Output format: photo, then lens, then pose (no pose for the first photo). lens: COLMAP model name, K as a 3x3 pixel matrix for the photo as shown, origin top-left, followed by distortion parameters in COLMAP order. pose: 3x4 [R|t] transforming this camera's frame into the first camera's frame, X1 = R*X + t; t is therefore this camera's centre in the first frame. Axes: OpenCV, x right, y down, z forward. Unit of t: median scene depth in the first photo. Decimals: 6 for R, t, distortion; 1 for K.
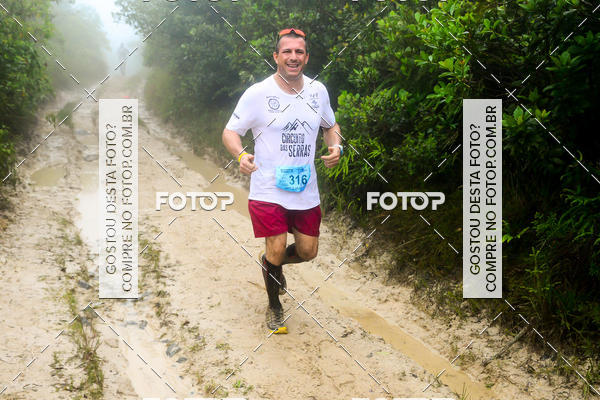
lens RADIAL K [[782.3, 0, 314.4], [0, 782.3, 211.9], [0, 0, 1]] dist [0.017395, 0.230854]
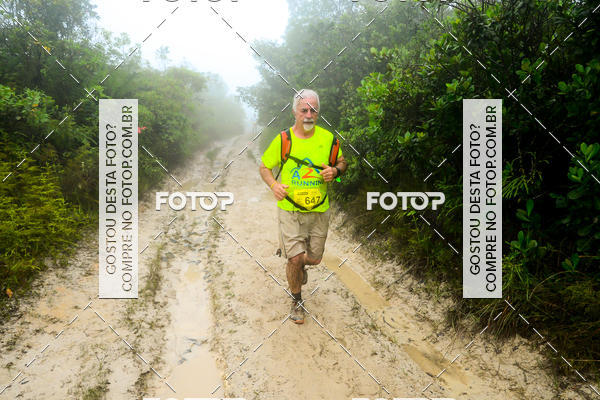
lens RADIAL K [[457.8, 0, 306.6], [0, 457.8, 209.5], [0, 0, 1]] dist [-0.124389, 0.116303]
pose [[0.989150, -0.008017, -0.146692, 0.176375], [0.007682, 0.999966, -0.002854, 0.029668], [0.146710, 0.001696, 0.989178, 0.023018]]
